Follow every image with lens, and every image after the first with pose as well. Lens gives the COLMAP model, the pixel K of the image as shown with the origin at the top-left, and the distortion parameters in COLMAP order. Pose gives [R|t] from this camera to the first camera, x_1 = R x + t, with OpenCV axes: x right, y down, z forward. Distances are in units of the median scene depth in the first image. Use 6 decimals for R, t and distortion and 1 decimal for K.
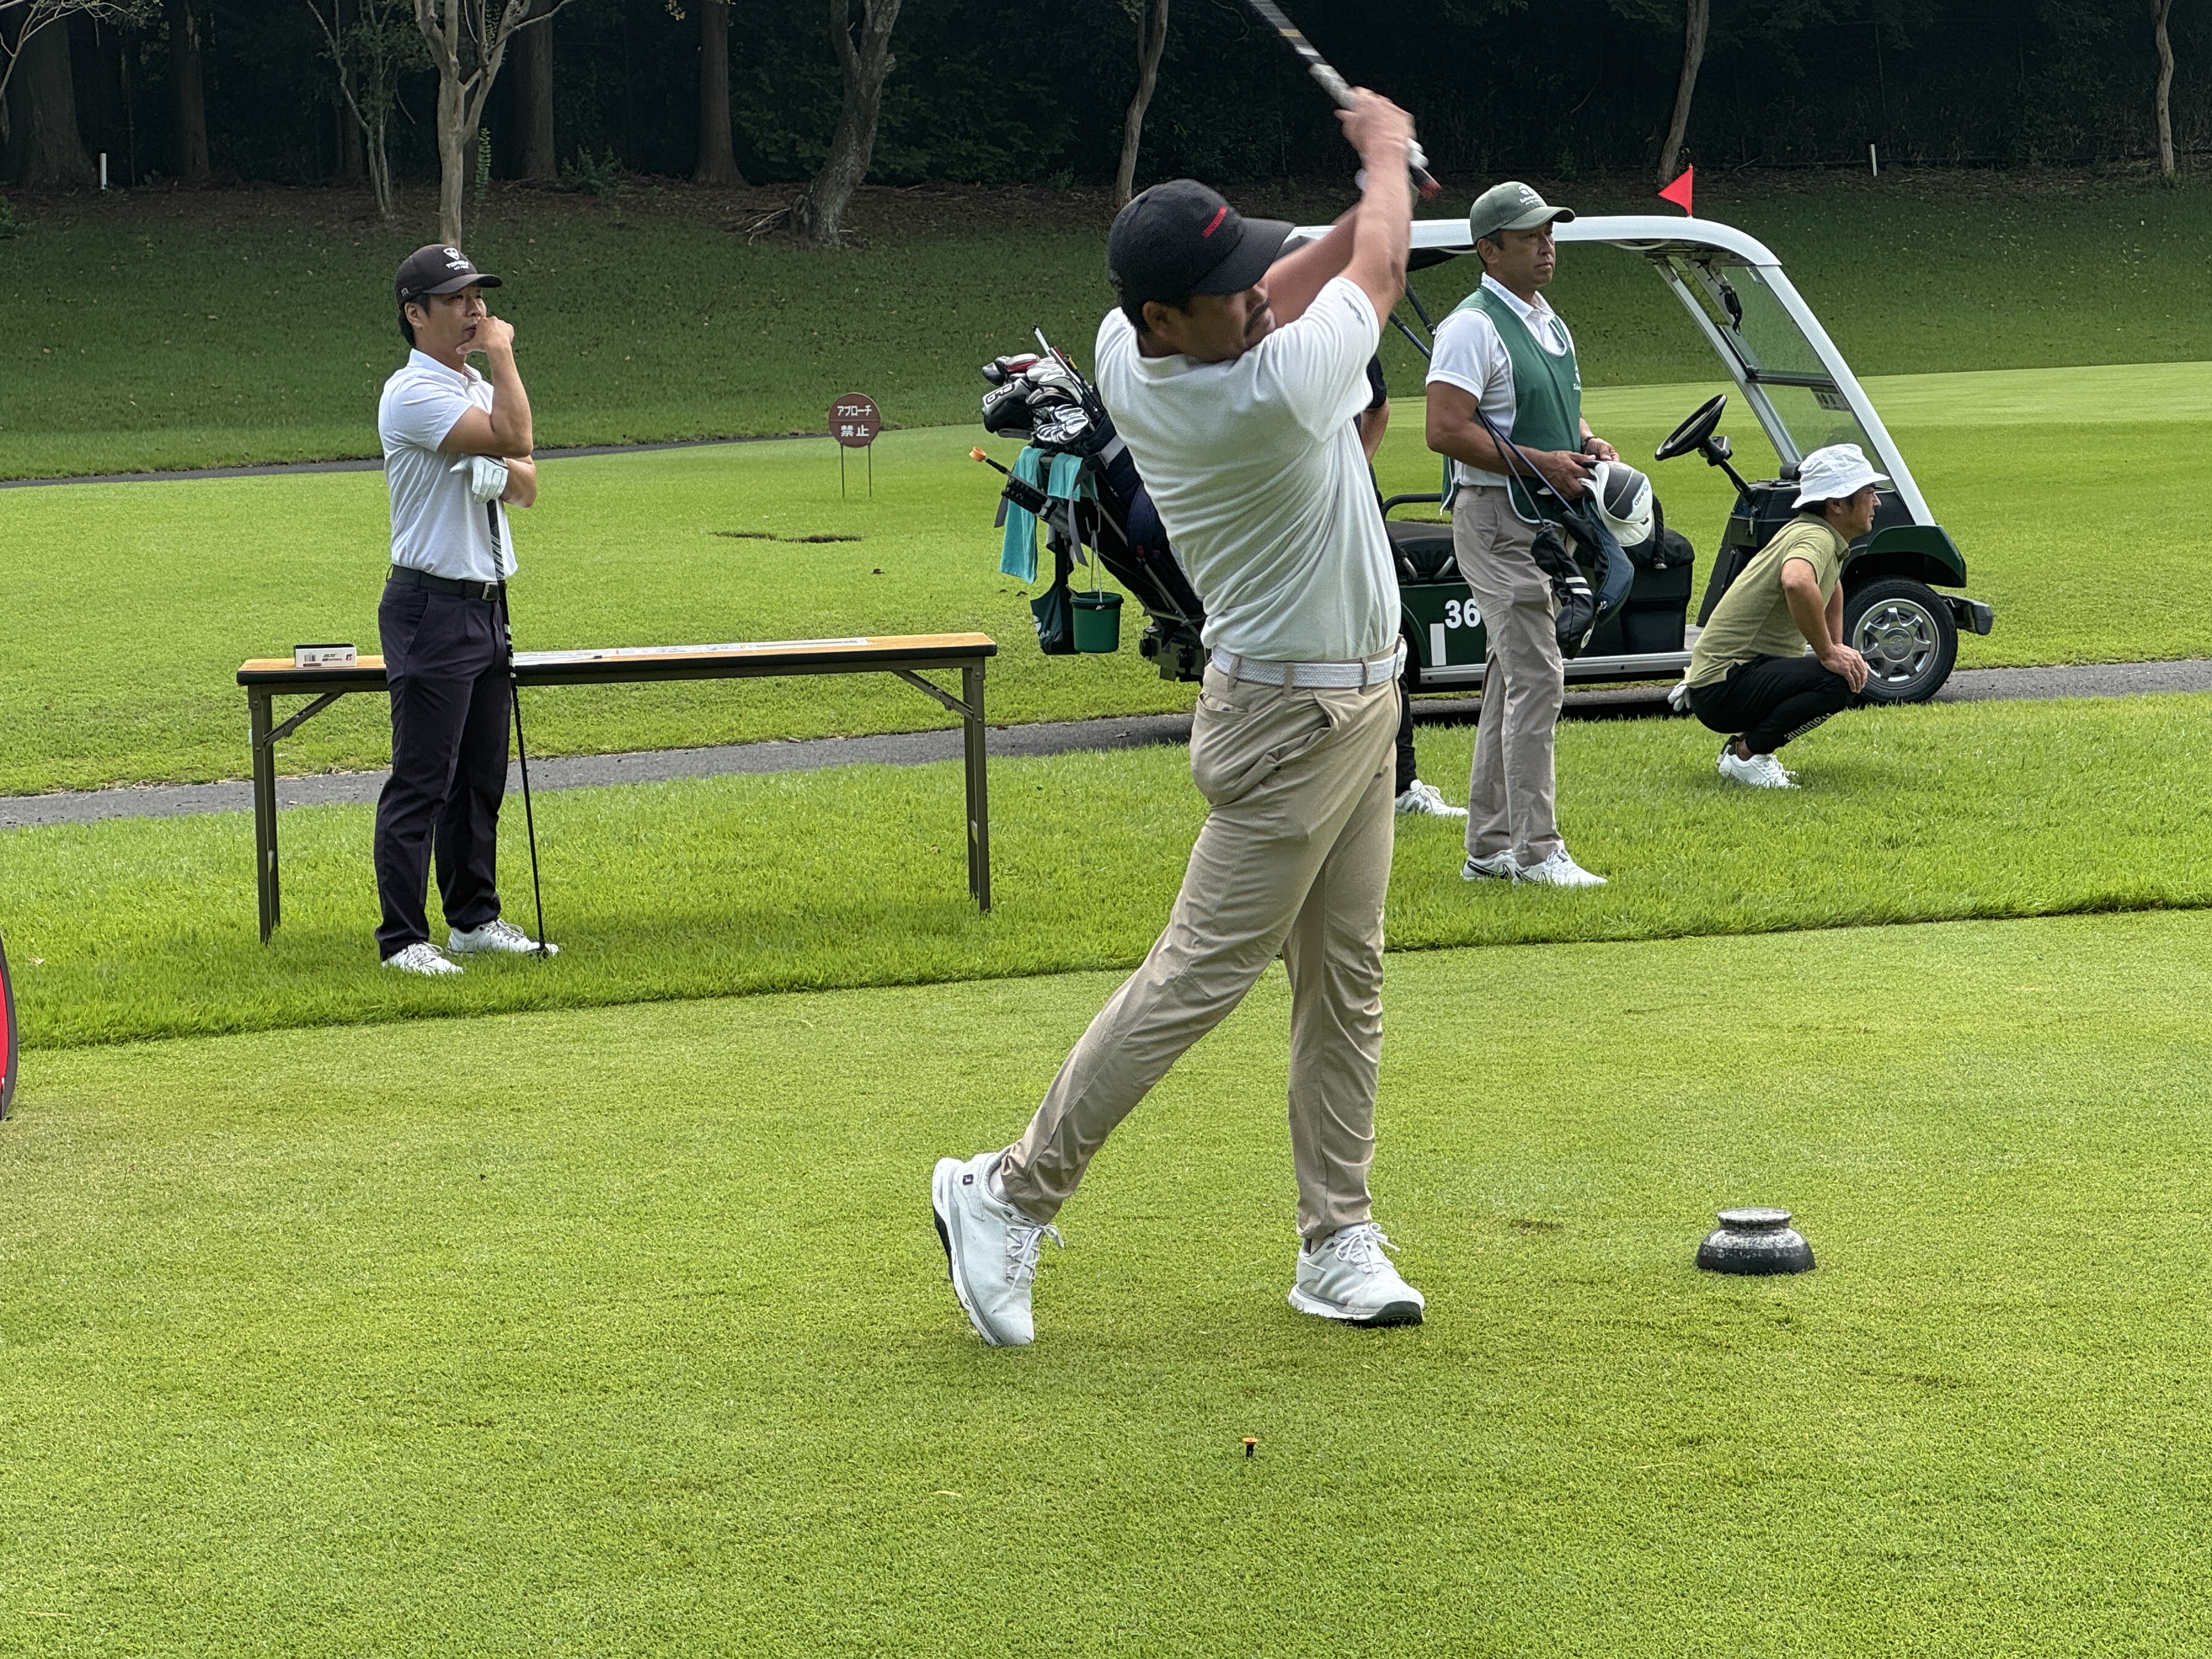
lens RADIAL K [[5571.3, 0, 1080.0], [0, 5571.3, 779.4], [0, 0, 1]] dist [-0.029101, 4.016168]
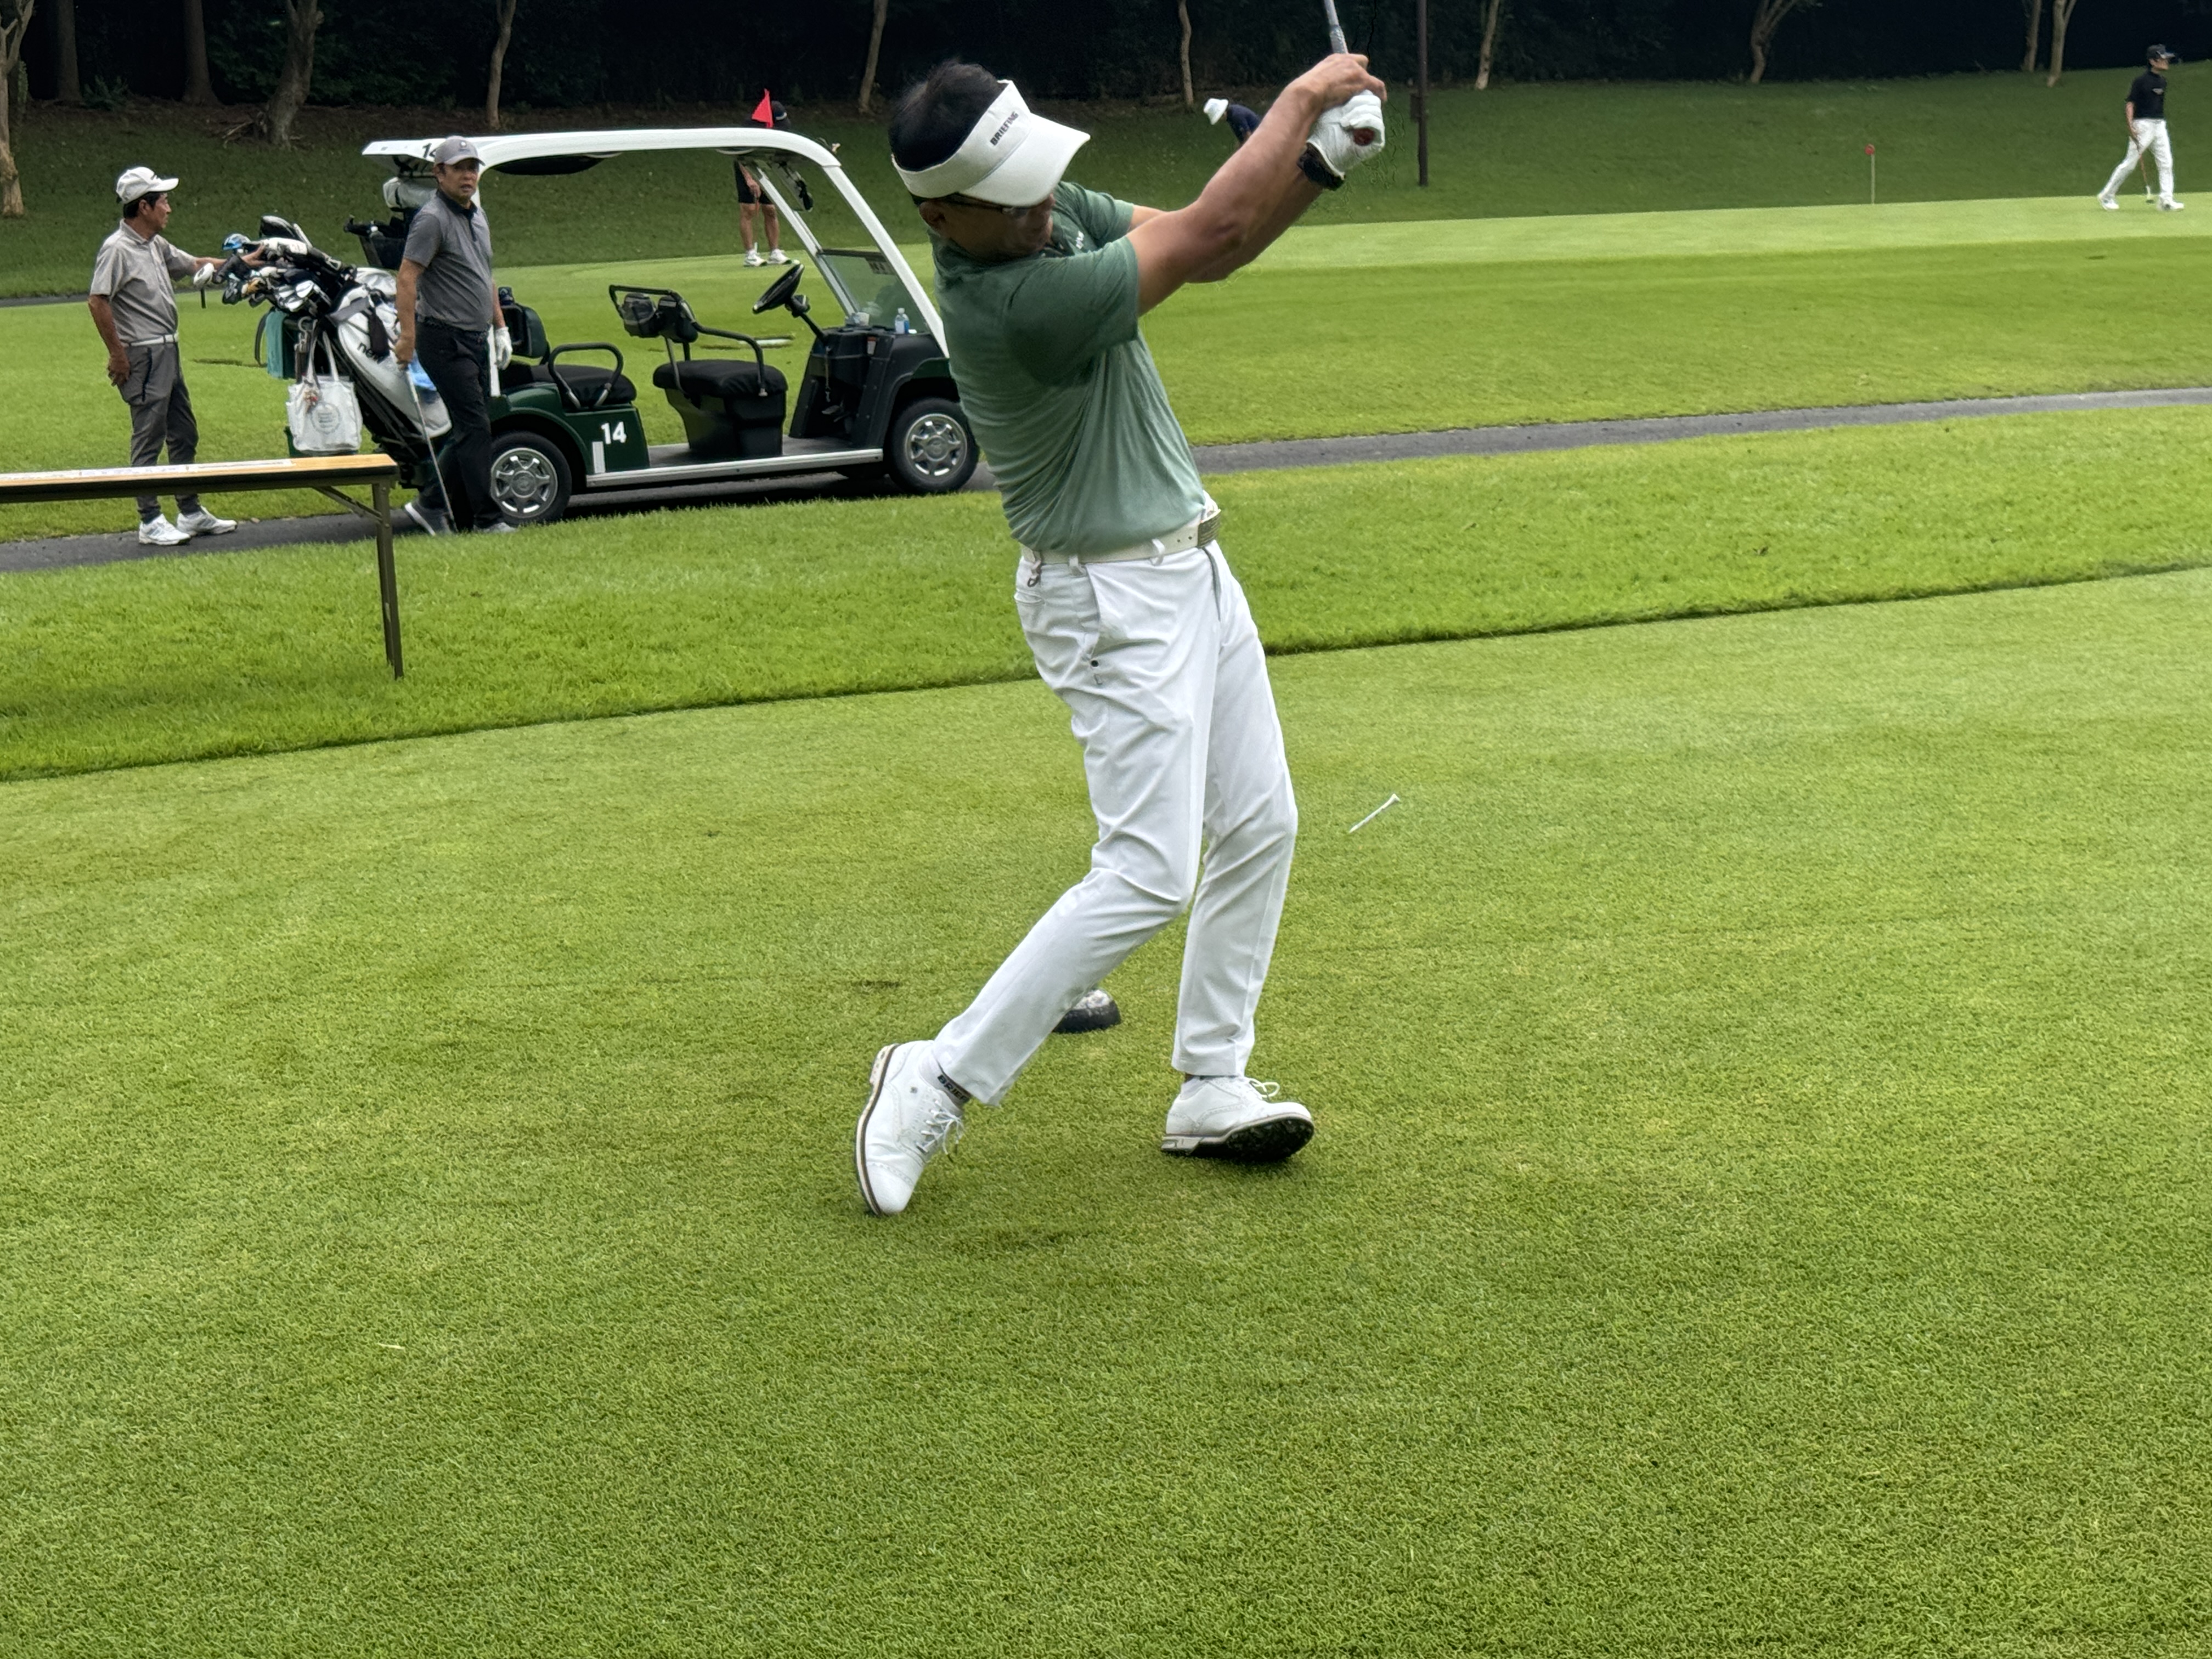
lens RADIAL K [[3492.5, 0, 1098.2], [0, 3492.5, 835.3], [0, 0, 1]] dist [0.186617, -0.222081]
pose [[0.984946, -0.037981, 0.168637, 0.002206], [0.021690, 0.995007, 0.097415, -0.009891], [-0.171495, -0.092291, 0.980853, 0.124741]]
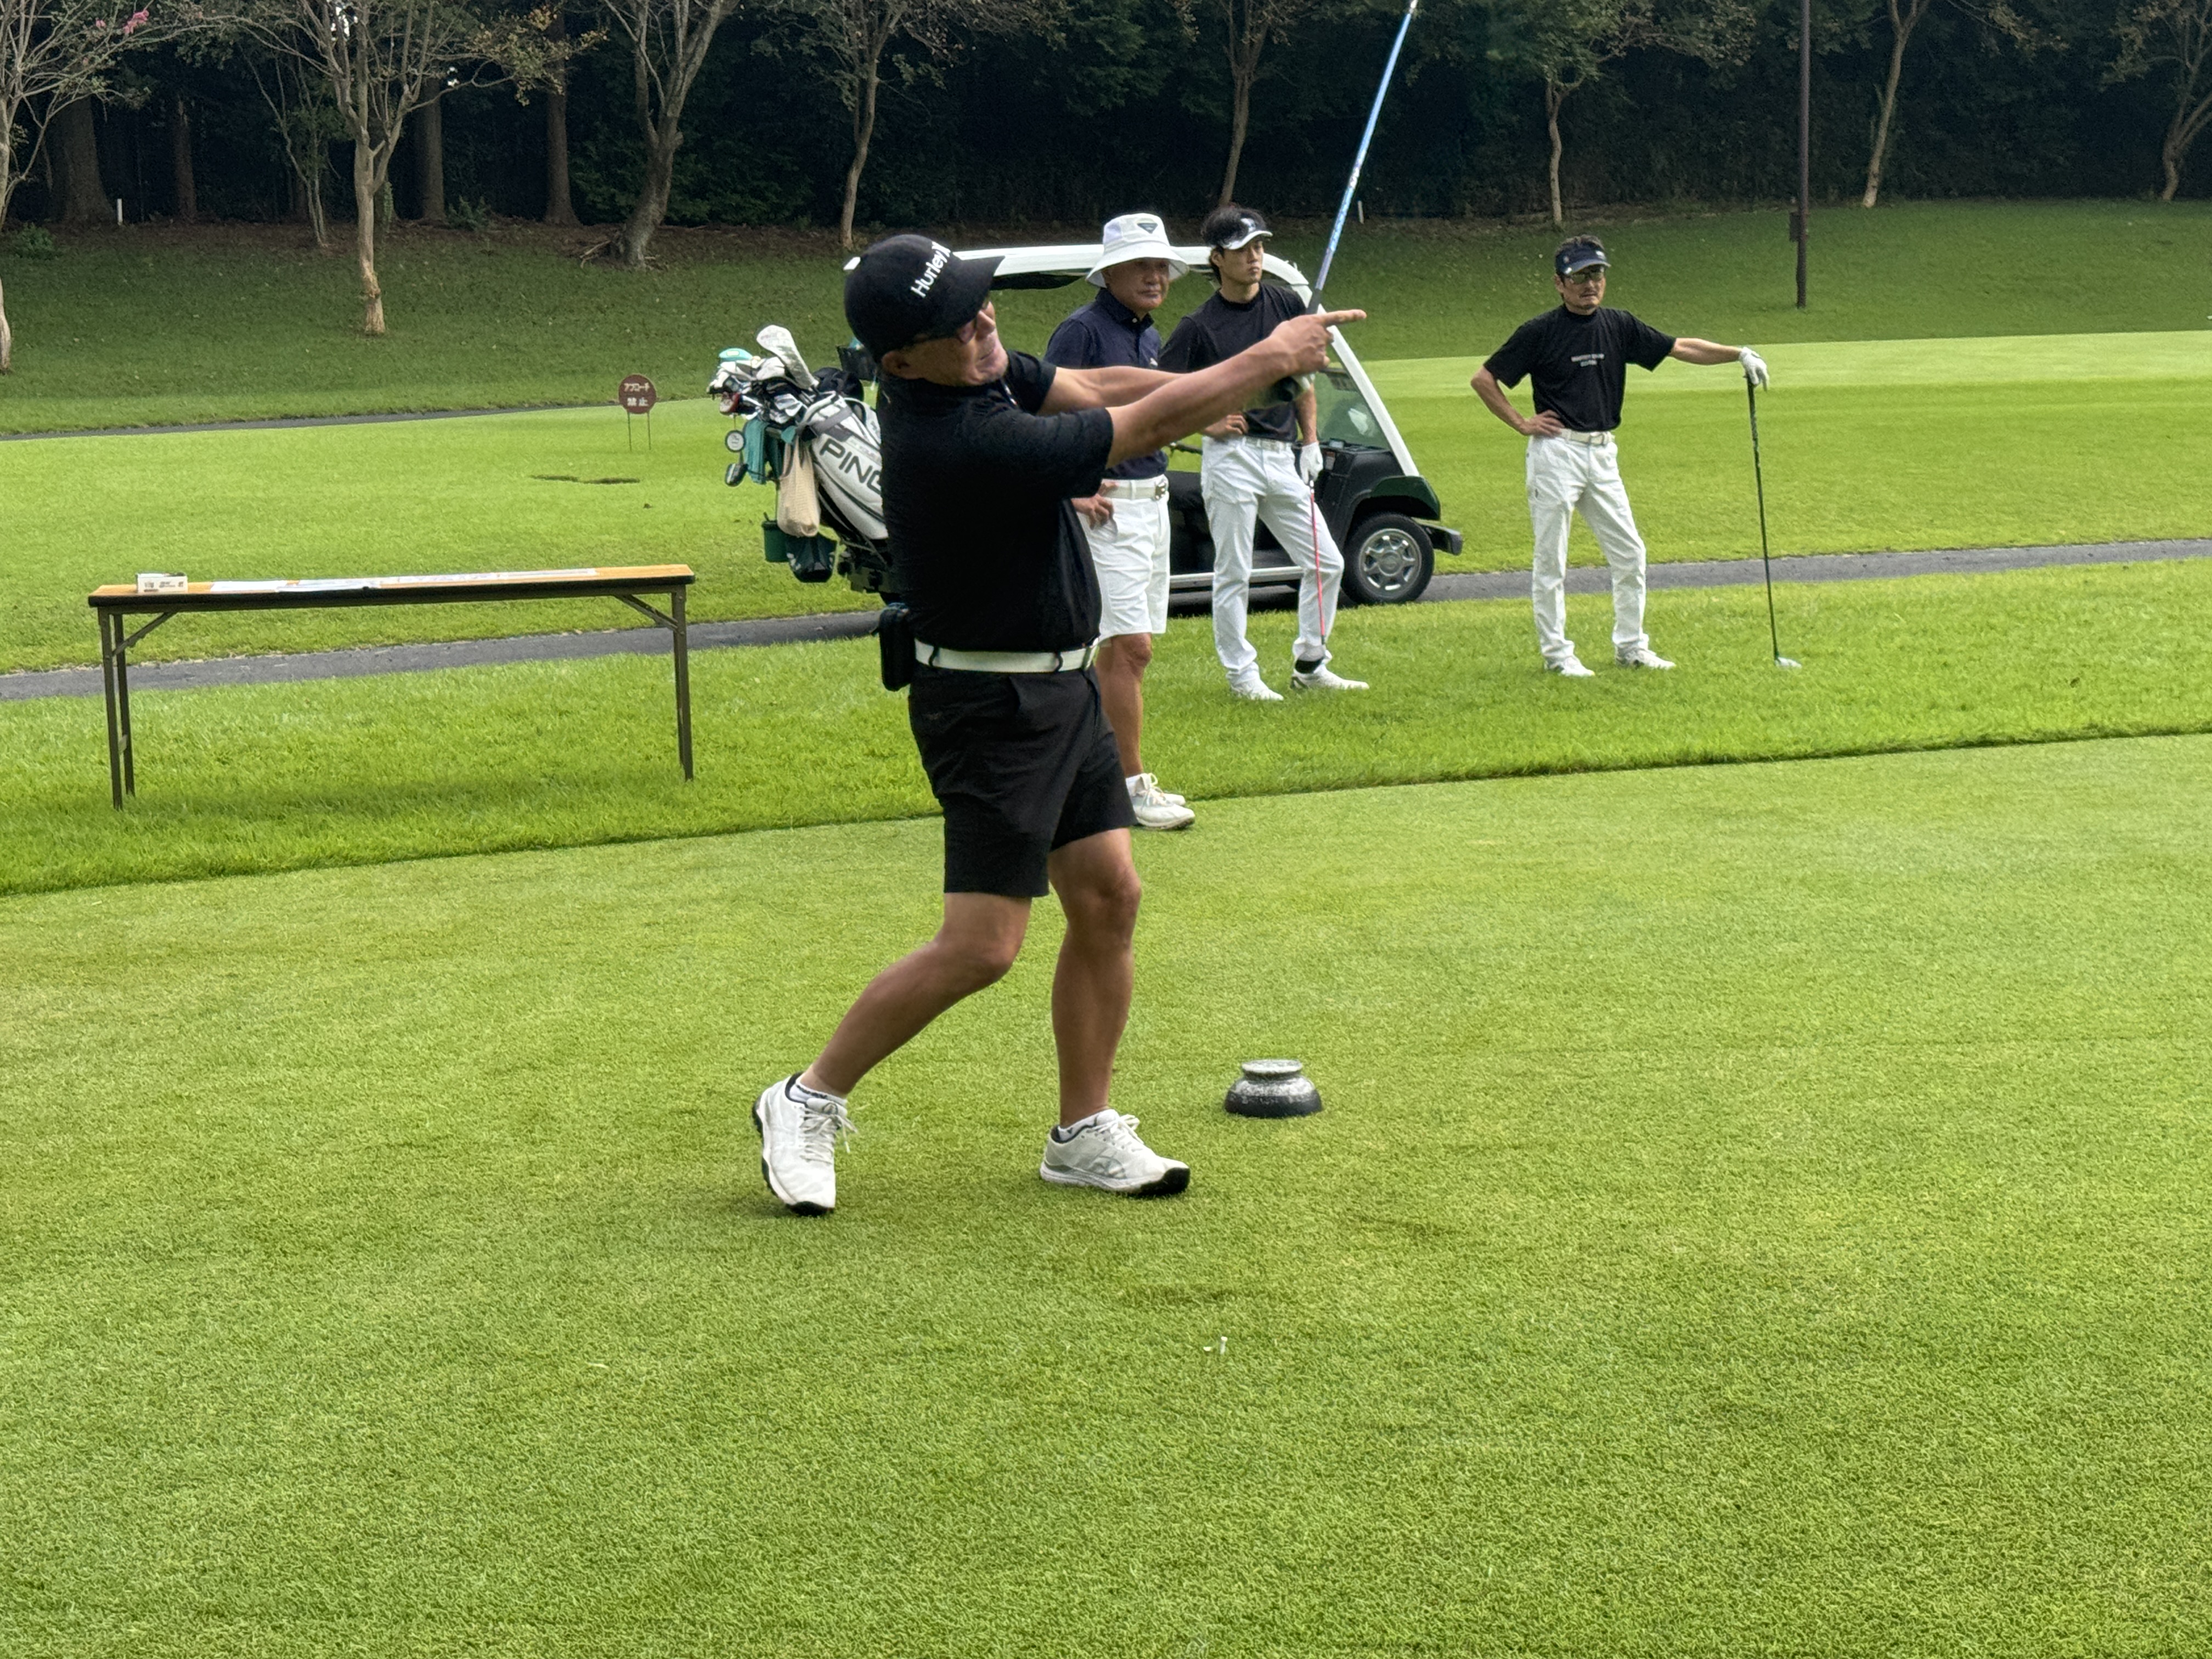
lens RADIAL K [[3655.8, 0, 1085.7], [0, 3655.8, 839.5], [0, 0, 1]] dist [0.207228, -0.323291]
pose [[0.997751, -0.009361, 0.066368, 0.012311], [0.005515, 0.998308, 0.057892, -0.007580], [-0.066797, -0.057396, 0.996114, 0.093156]]
